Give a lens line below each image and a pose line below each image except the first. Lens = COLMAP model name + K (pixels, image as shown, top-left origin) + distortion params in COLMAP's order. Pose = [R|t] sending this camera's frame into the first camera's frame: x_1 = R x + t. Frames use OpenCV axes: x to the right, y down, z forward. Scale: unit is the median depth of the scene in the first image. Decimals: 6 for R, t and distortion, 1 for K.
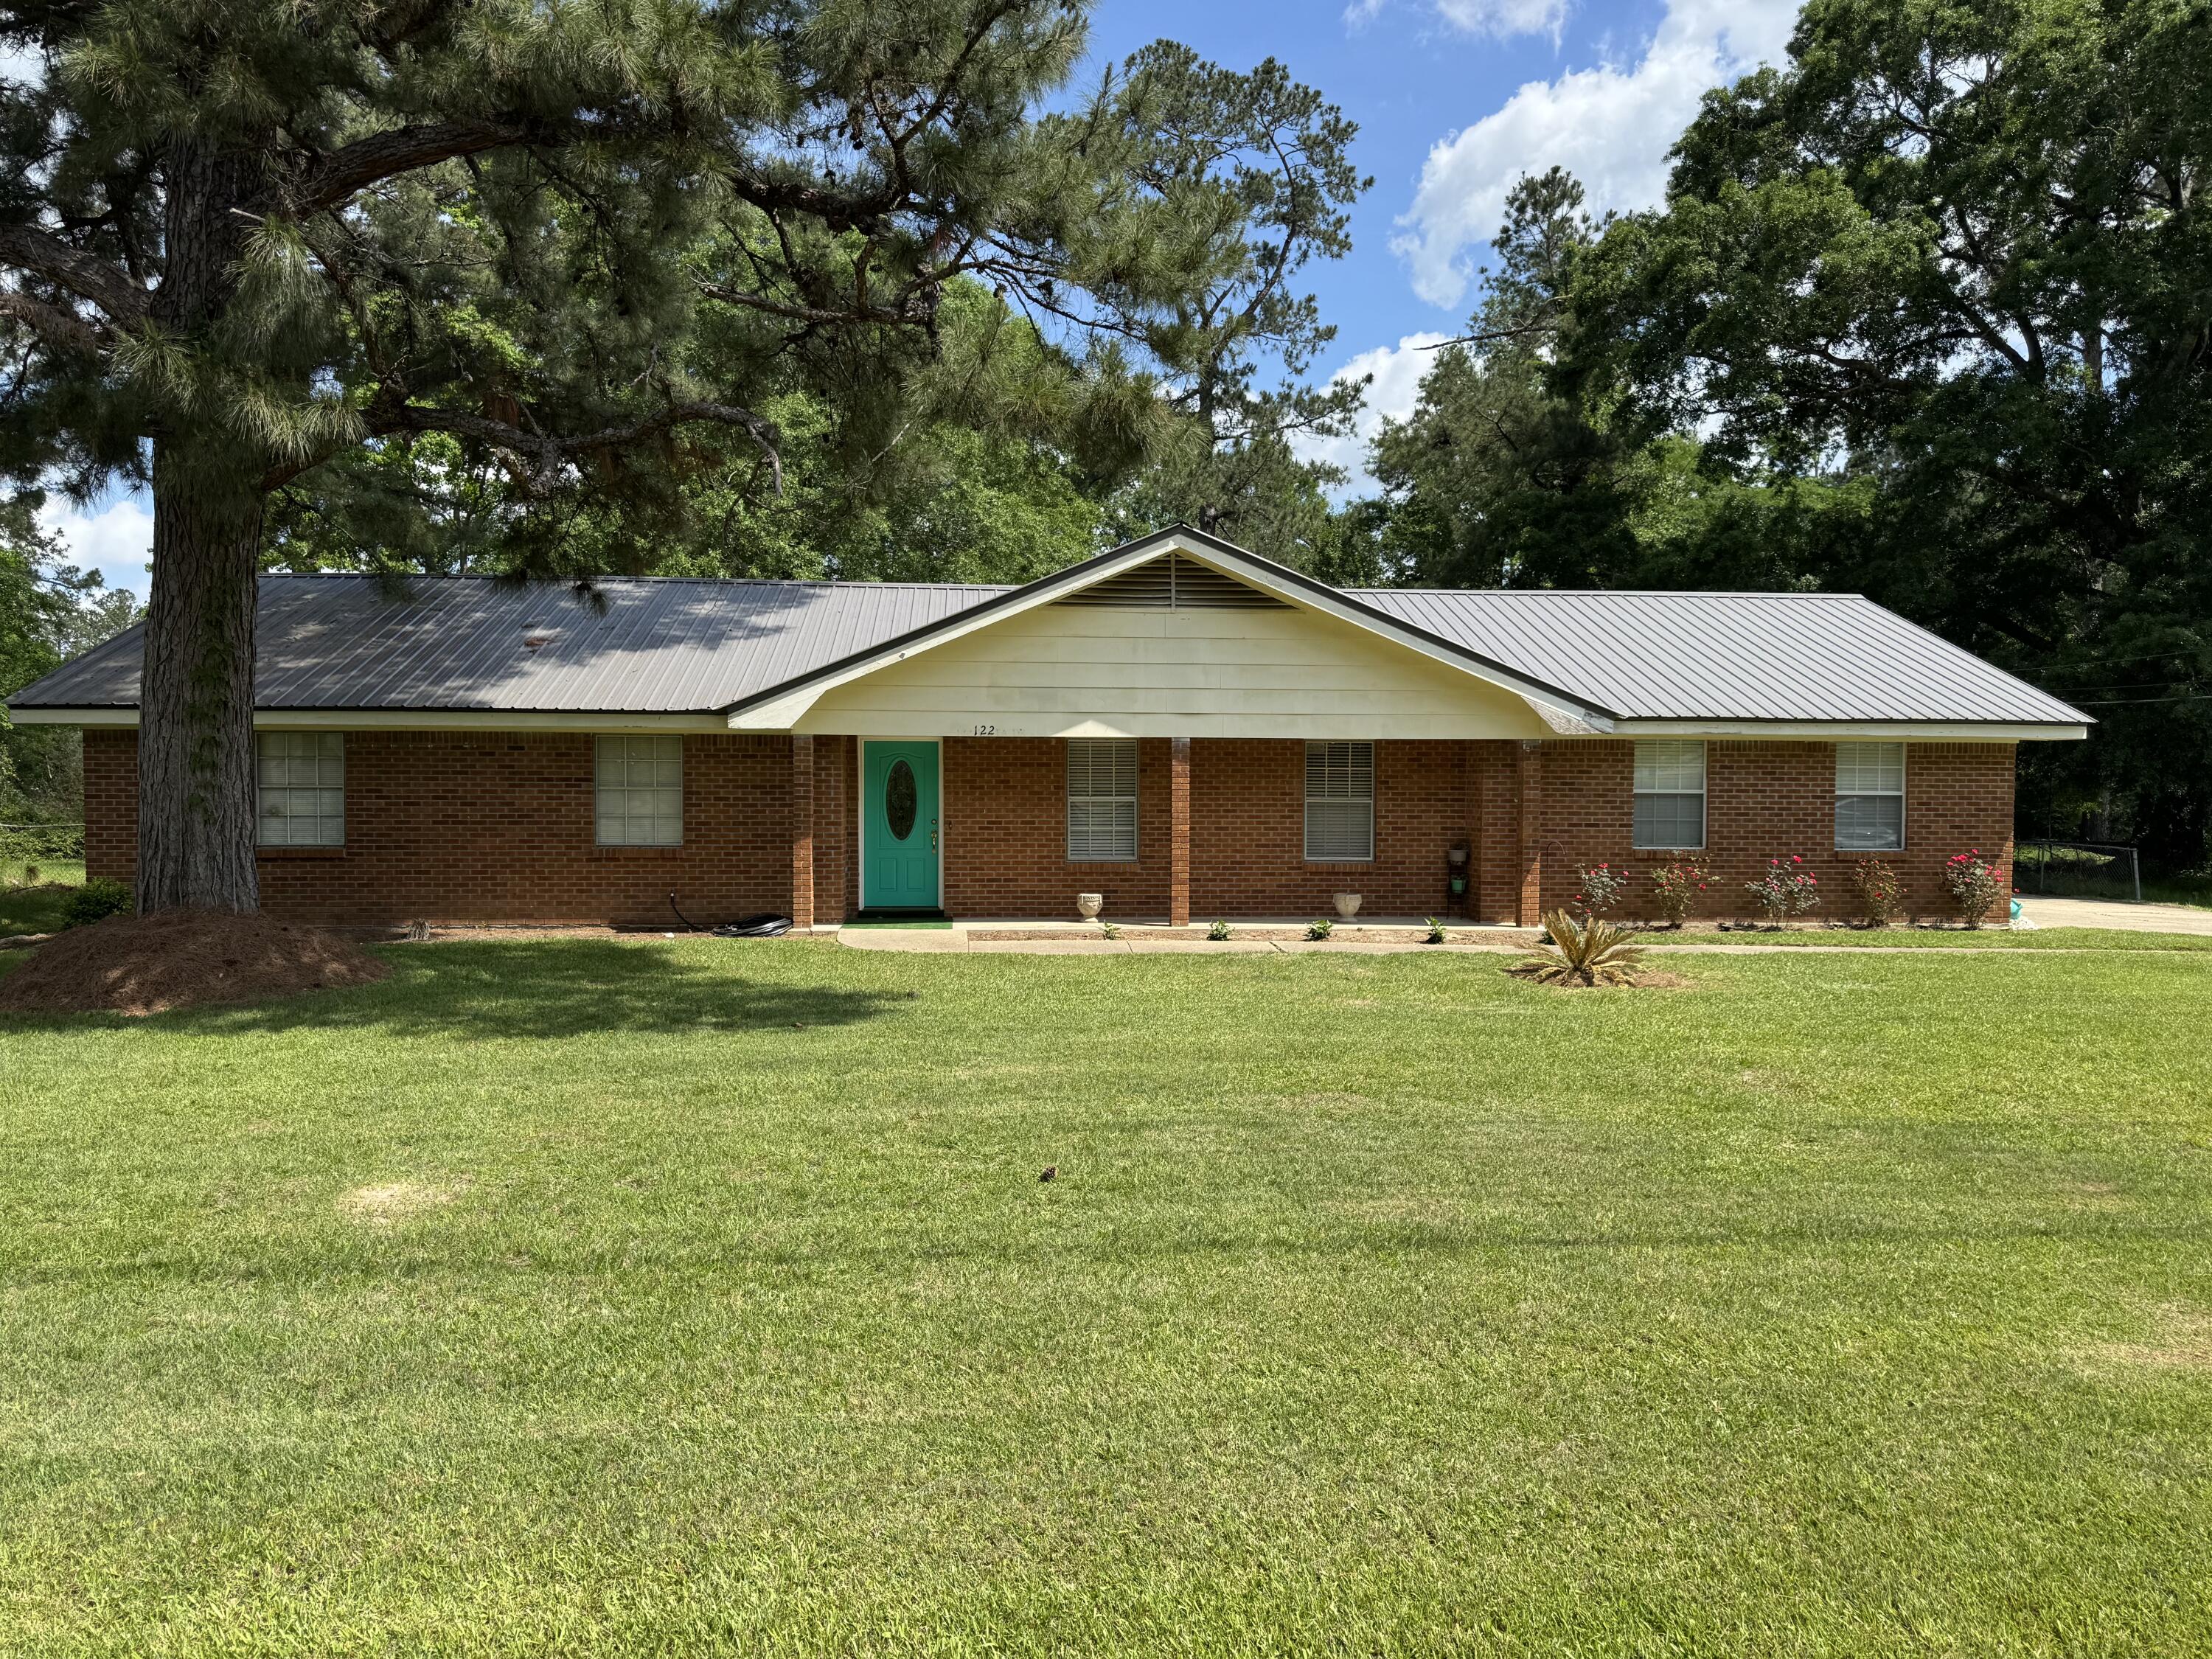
lens RADIAL K [[1601.7, 0, 1106.0], [0, 1601.7, 829.5], [0, 0, 1]] dist [0.043998, -0.000895]
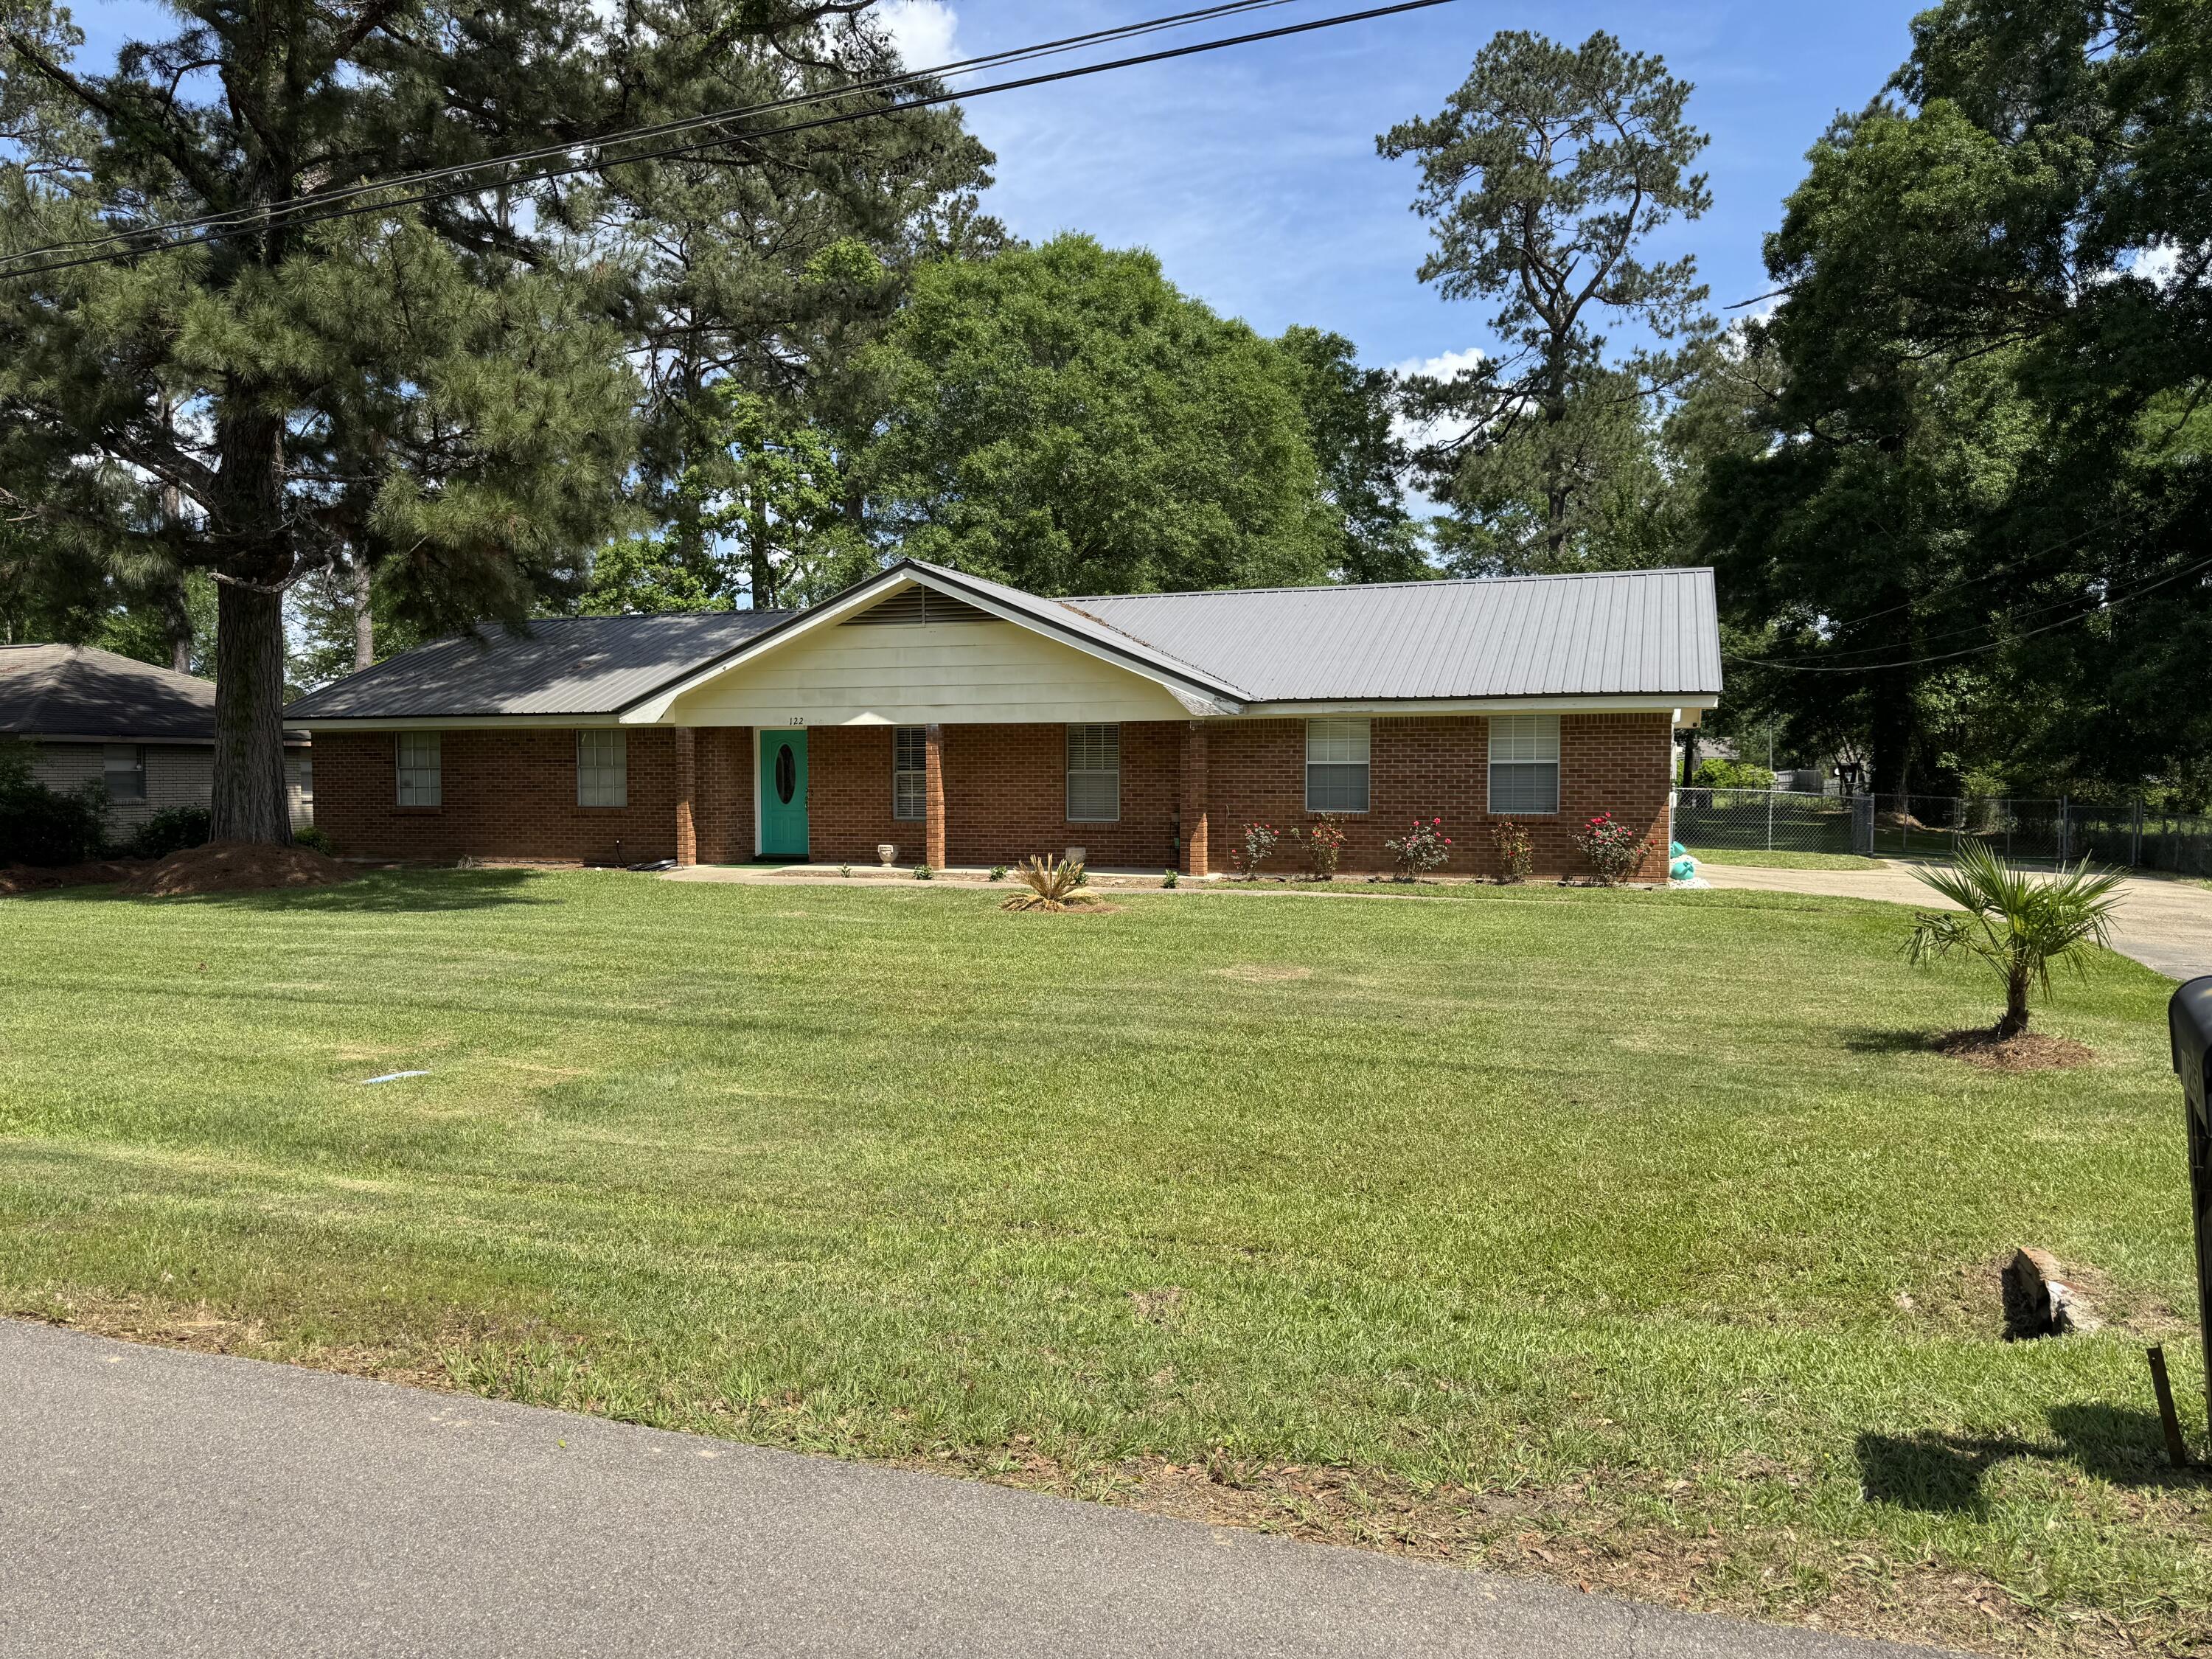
lens RADIAL K [[1601.7, 0, 1106.0], [0, 1601.7, 829.5], [0, 0, 1]] dist [0.043998, -0.000895]
pose [[0.907270, 0.007350, -0.420485, 0.690256], [-0.002936, 0.999934, 0.011143, 0.012430], [0.420539, -0.008875, 0.907231, -0.110146]]
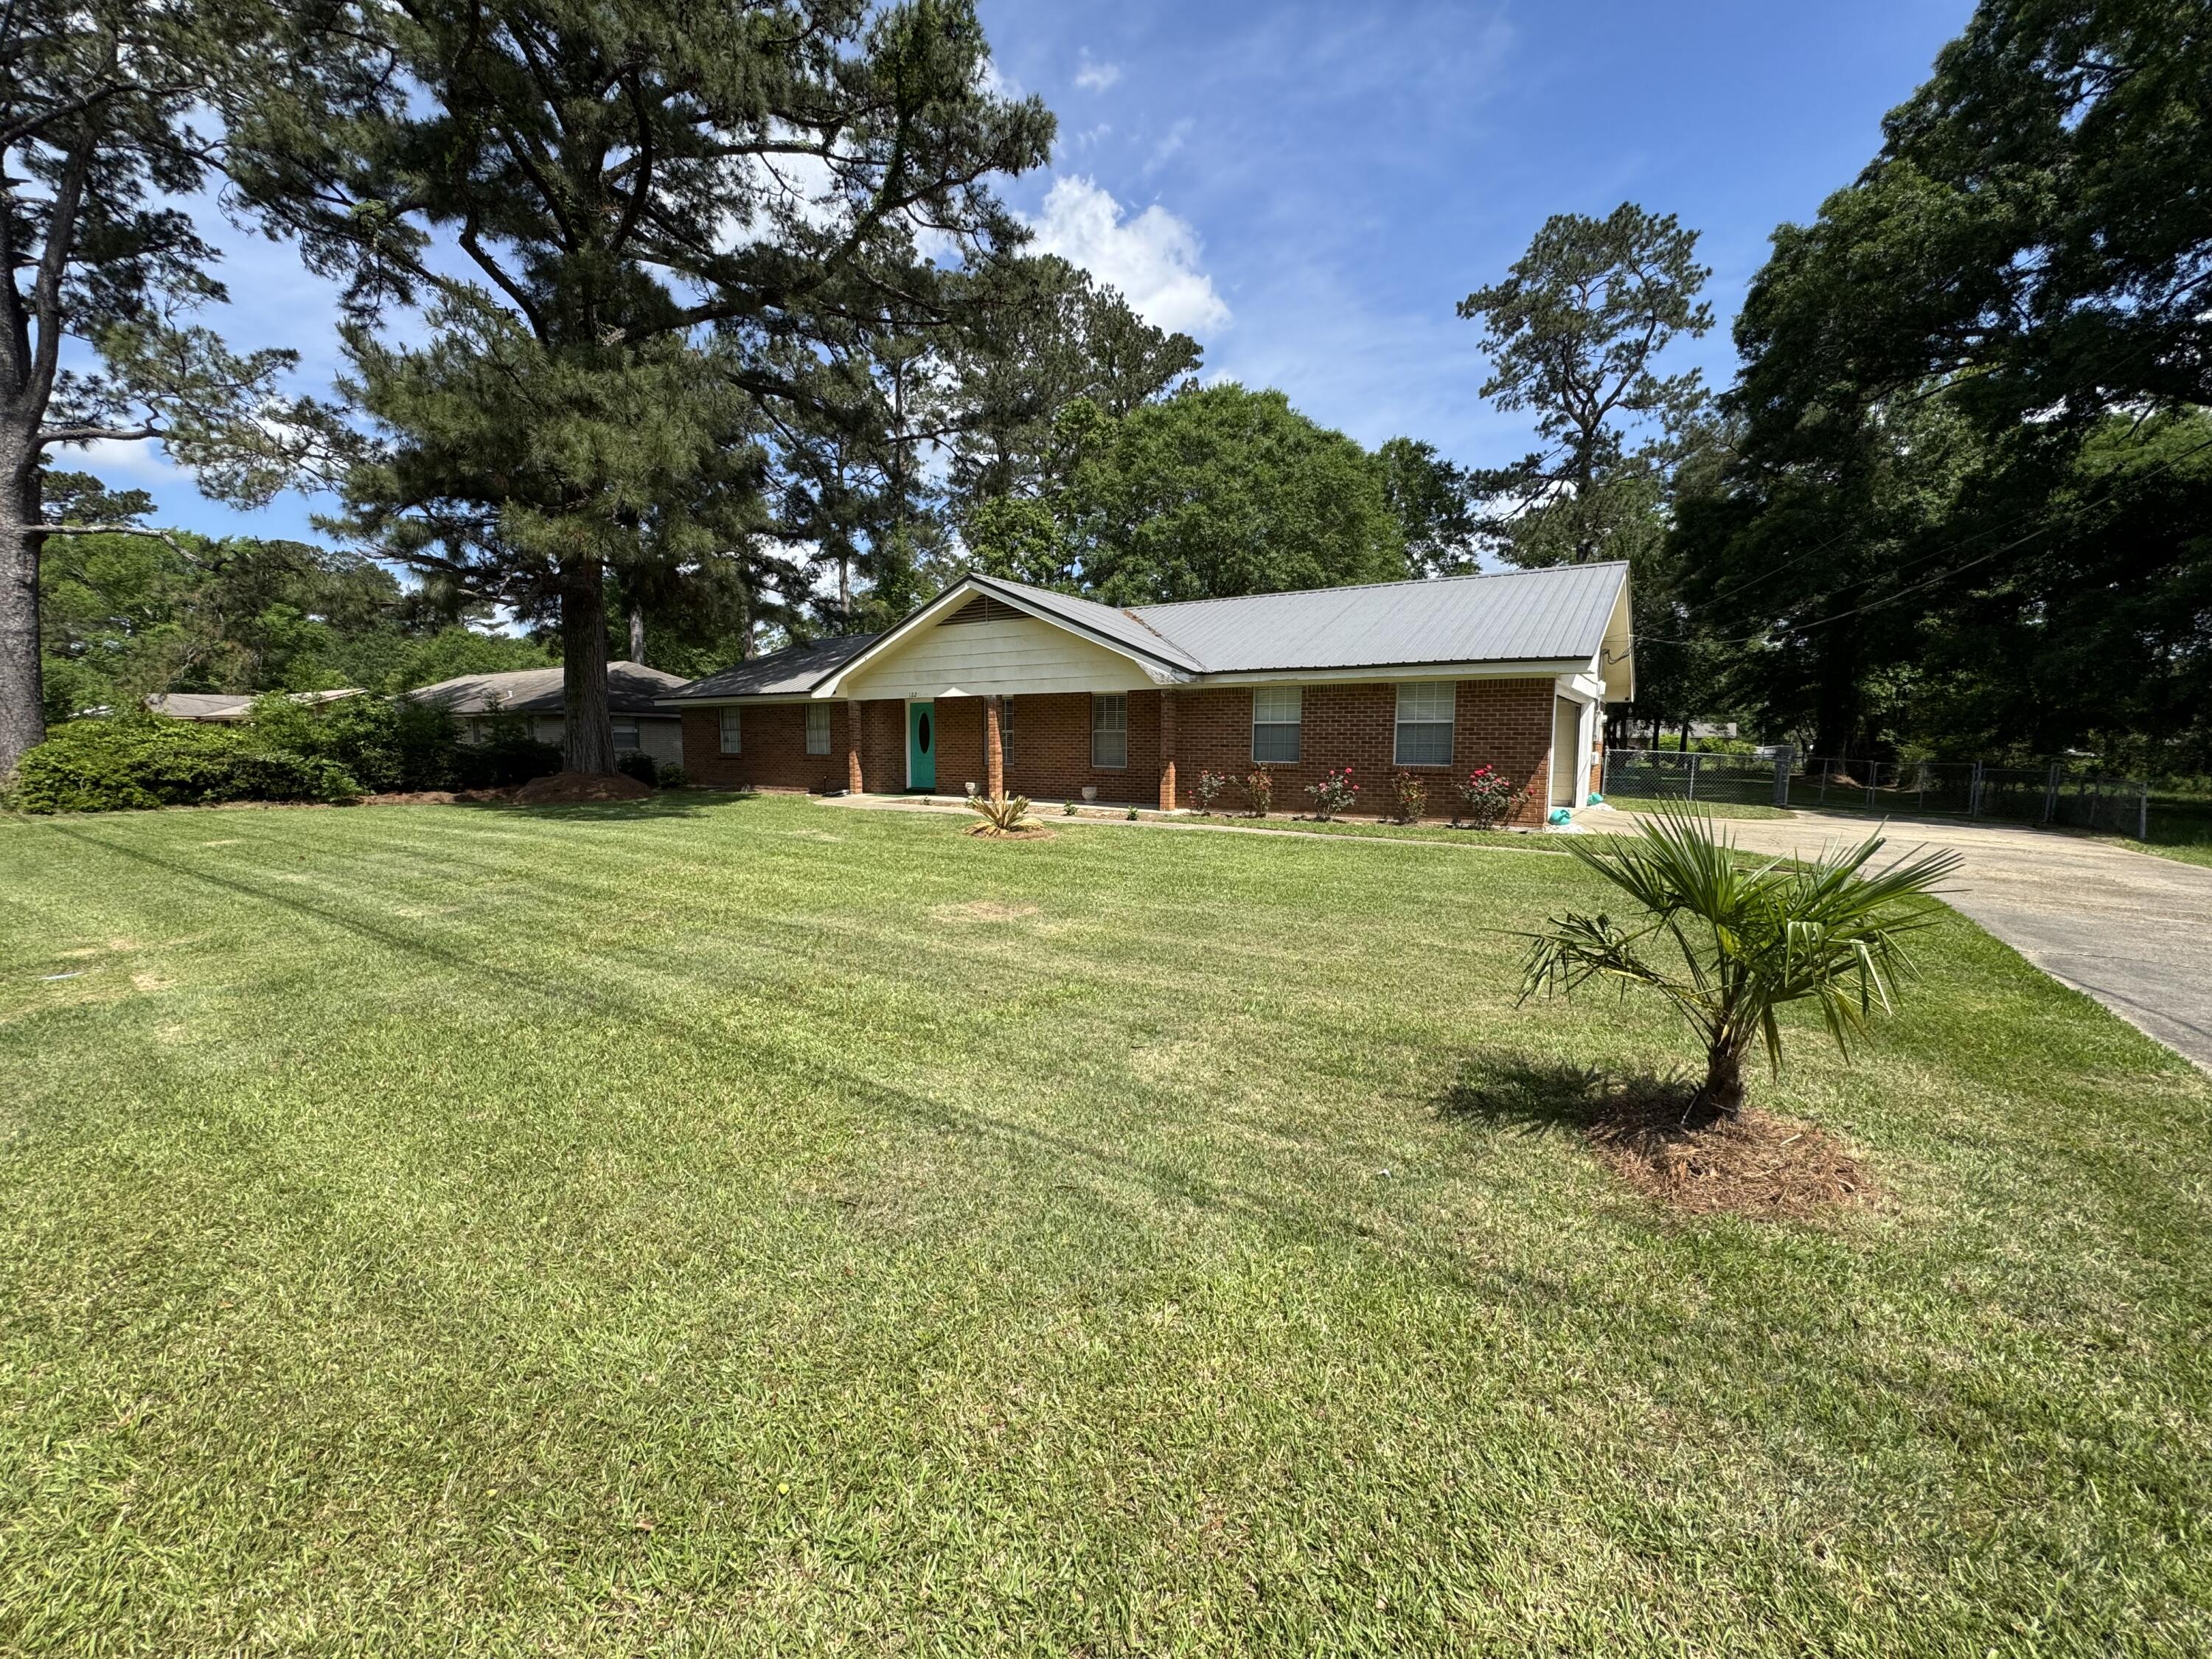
lens RADIAL K [[903.4, 0, 1106.0], [0, 903.4, 829.5], [0, 0, 1]] dist [0.002308, 0.007278]
pose [[0.777725, 0.058067, -0.625916, 0.750625], [-0.017423, 0.997333, 0.070875, 0.017279], [0.628363, -0.044216, 0.776663, 0.278676]]
